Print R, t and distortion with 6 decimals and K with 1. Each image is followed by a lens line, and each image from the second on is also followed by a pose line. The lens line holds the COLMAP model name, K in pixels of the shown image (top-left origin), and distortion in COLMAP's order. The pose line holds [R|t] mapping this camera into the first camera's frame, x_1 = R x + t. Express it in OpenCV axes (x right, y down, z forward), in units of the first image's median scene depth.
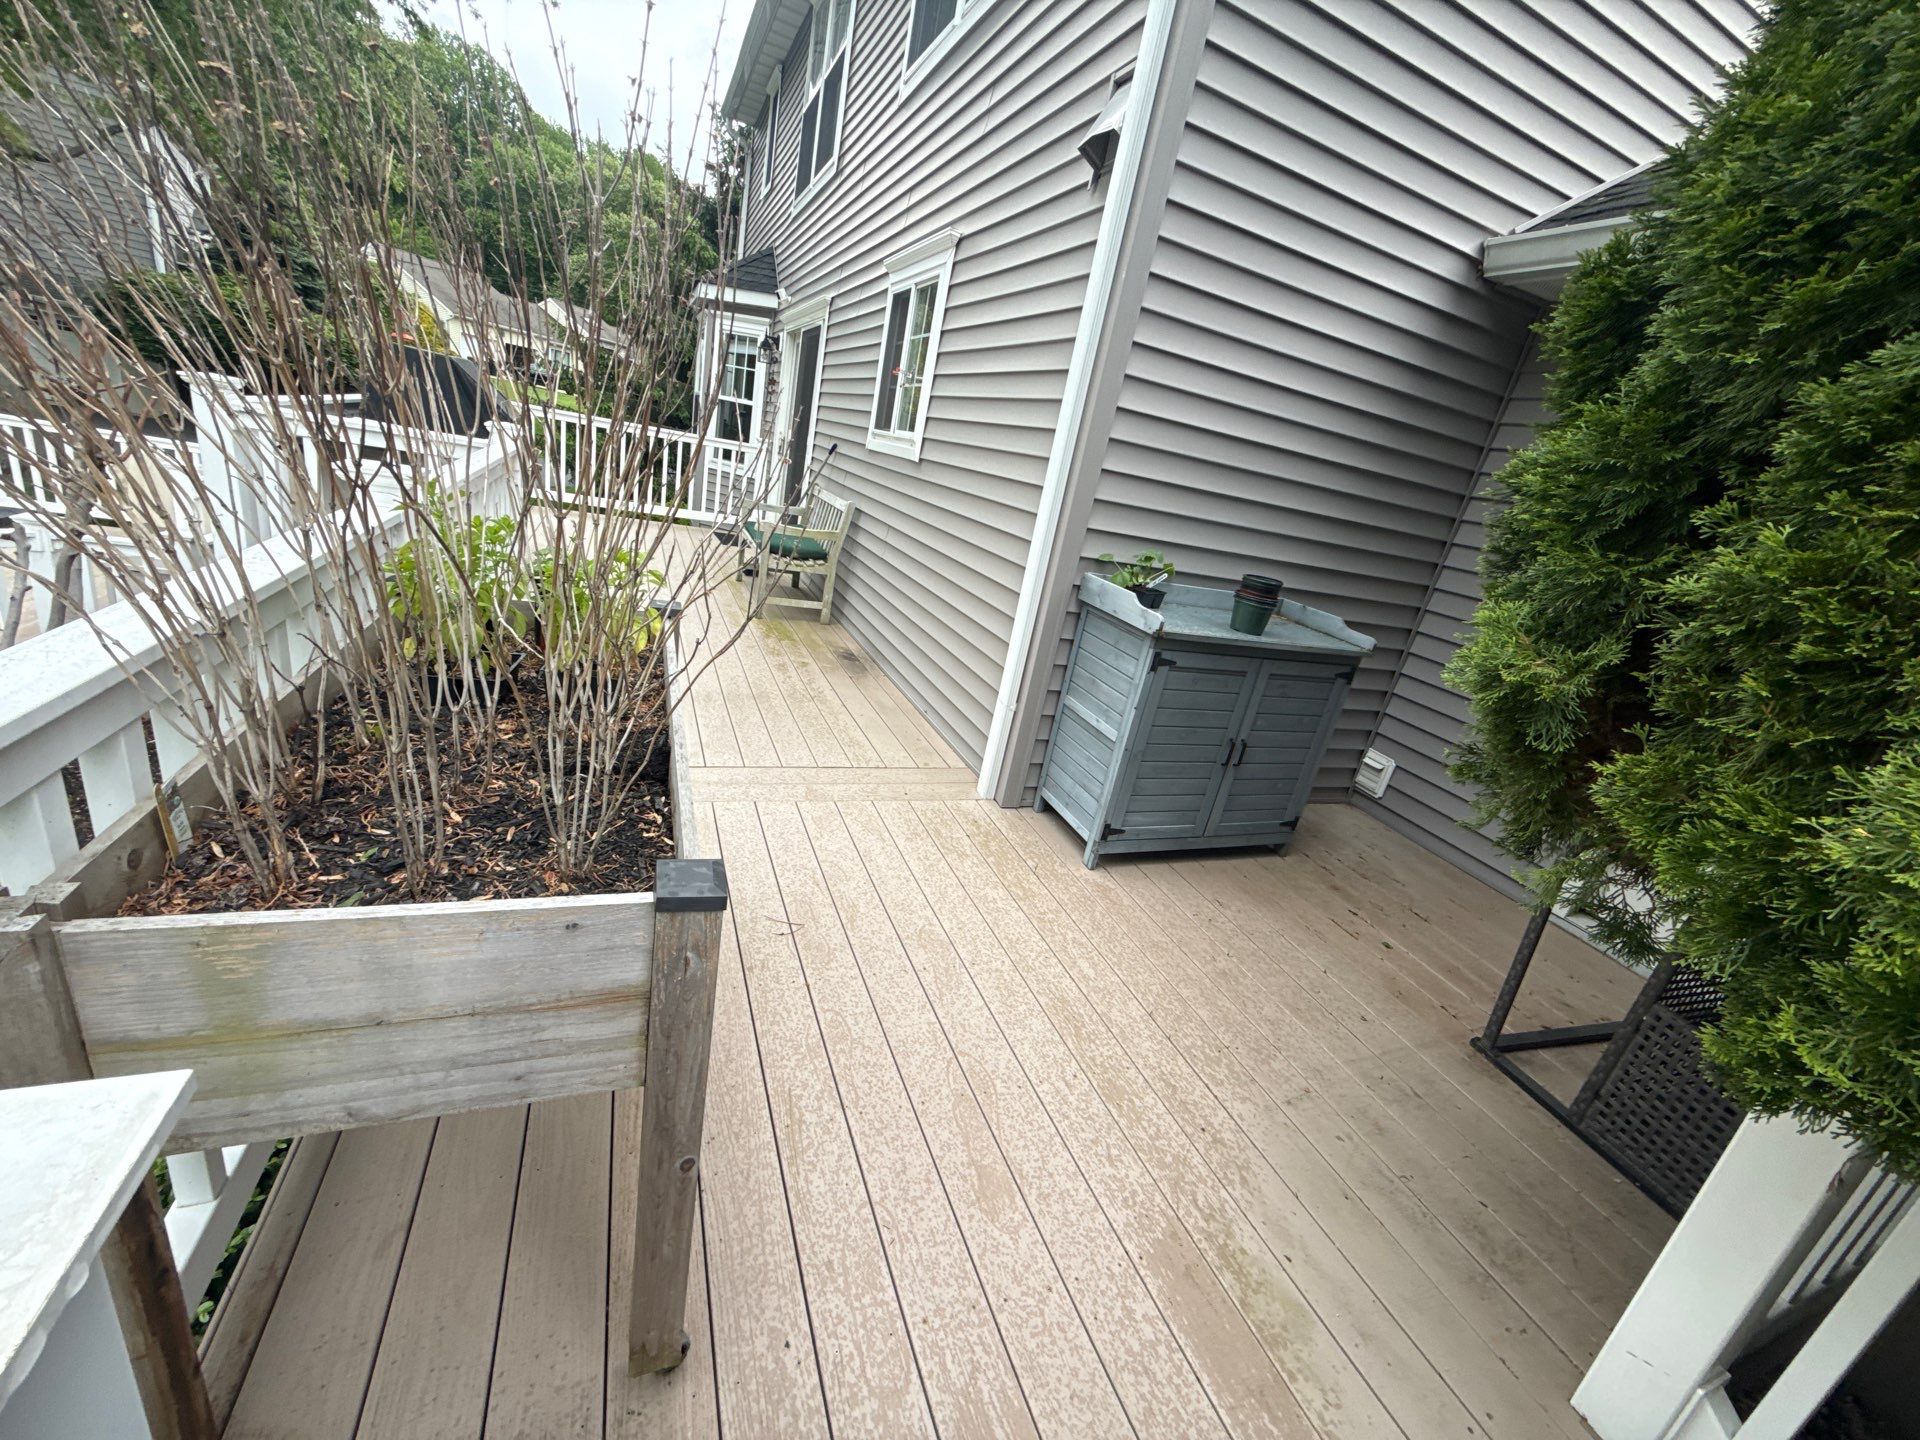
lens RADIAL K [[762.3, 0, 960.0], [0, 762.3, 720.0], [0, 0, 1]] dist [-0.001855, 0.000477]
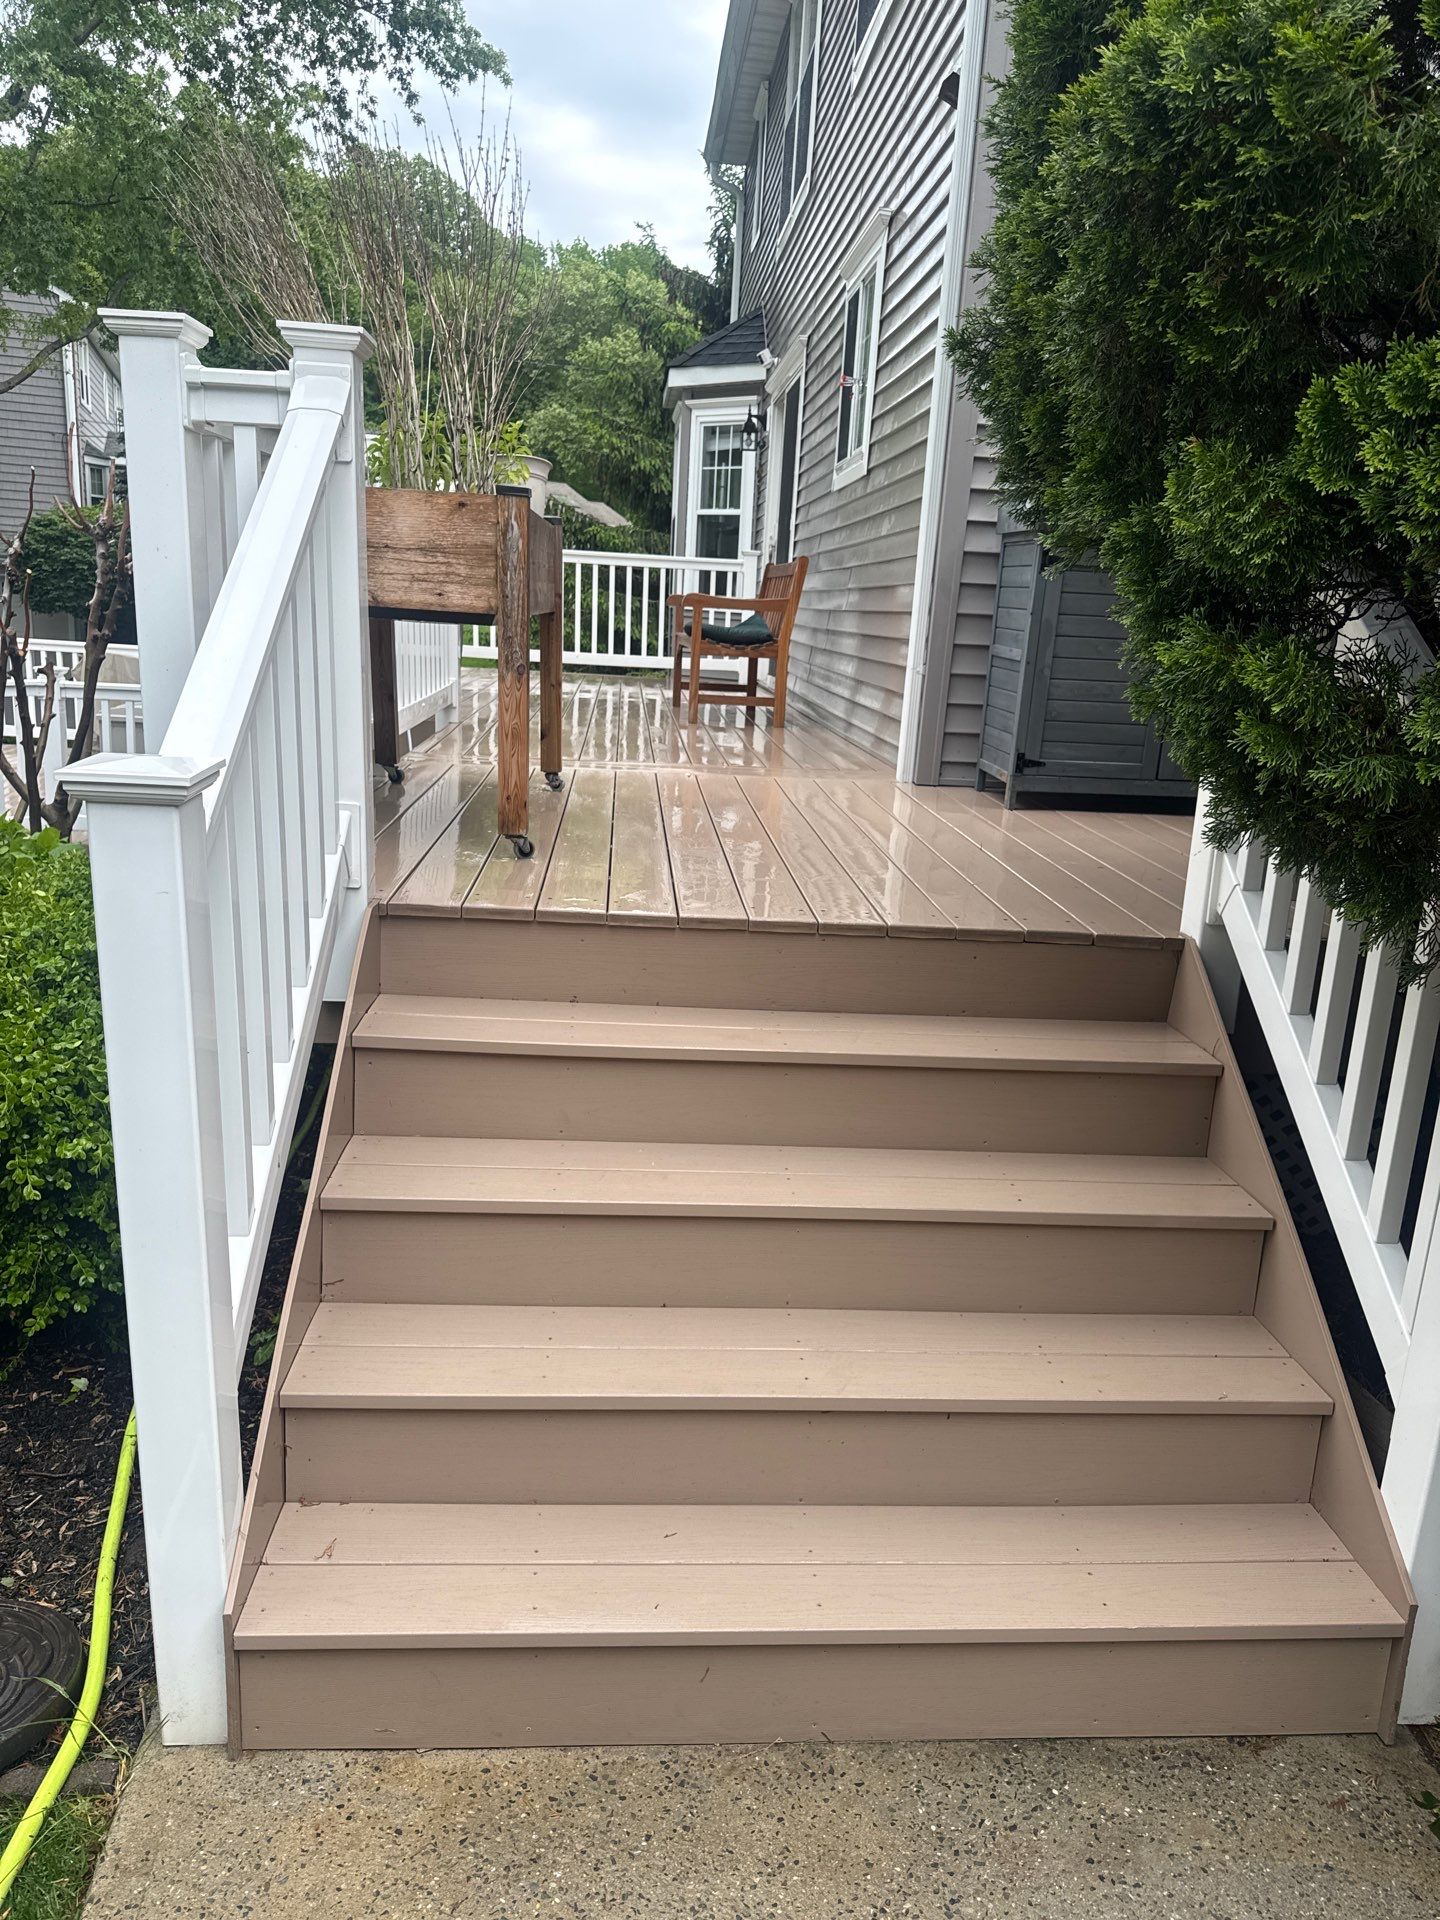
lens RADIAL K [[1354.5, 0, 720.0], [0, 1354.5, 960.0], [0, 0, 1]] dist [0.010449, 0.000615]
pose [[0.943528, -0.050579, -0.327409, 0.138607], [0.011318, 0.992621, -0.120725, 0.206247], [0.331099, 0.110202, 0.937139, -0.228046]]
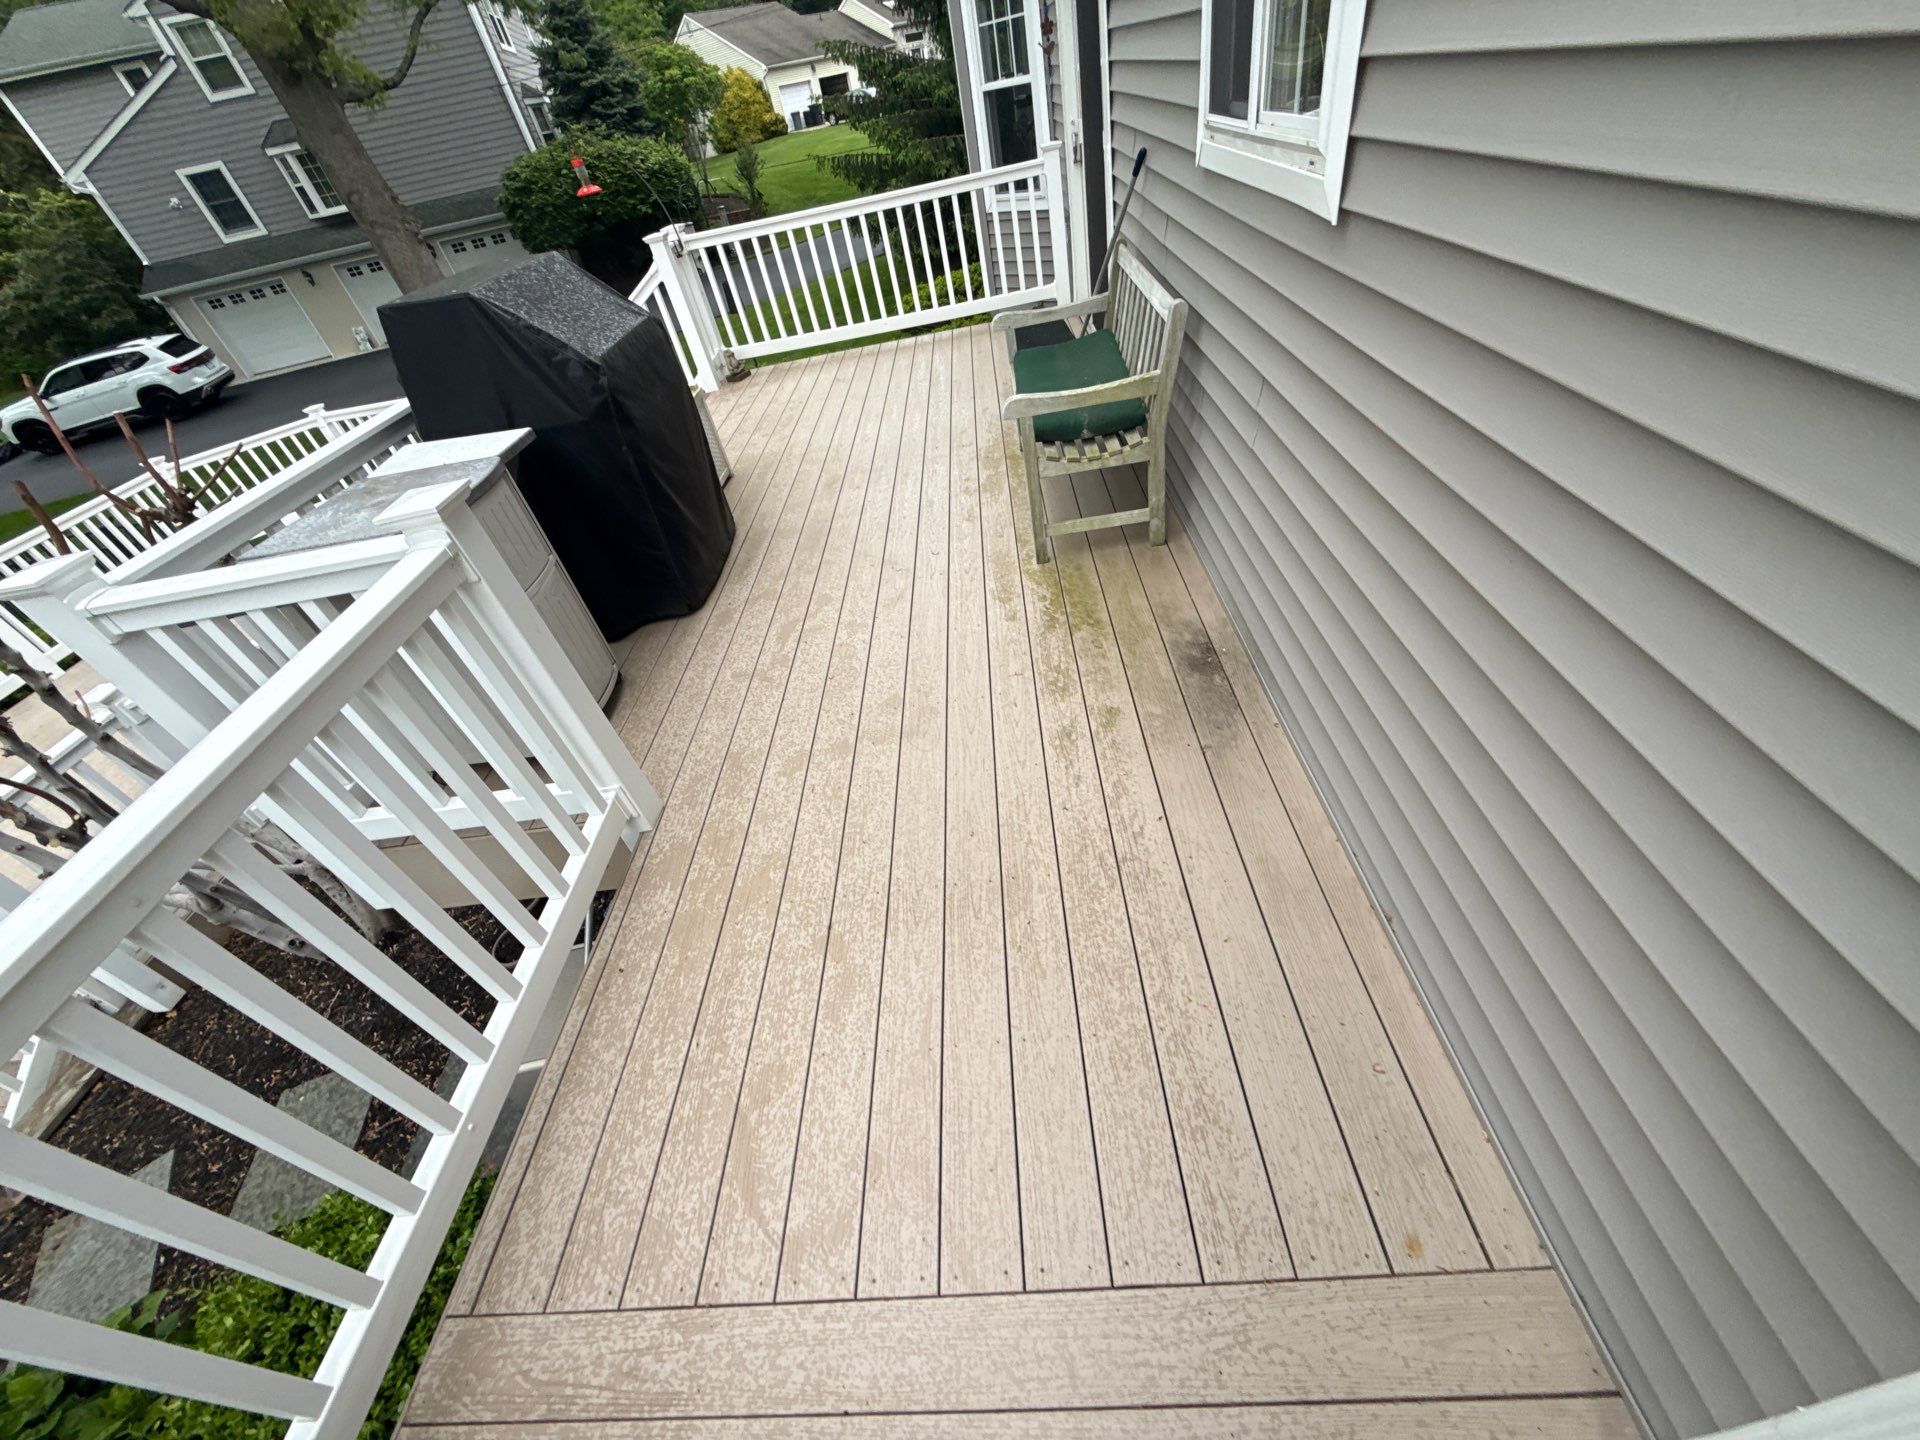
lens RADIAL K [[762.3, 0, 960.0], [0, 762.3, 720.0], [0, 0, 1]] dist [-0.001855, 0.000477]
pose [[0.866420, -0.019789, -0.498923, -0.019104], [0.198652, 0.930391, 0.308073, -0.143971], [0.458098, -0.366033, 0.810041, 0.303005]]
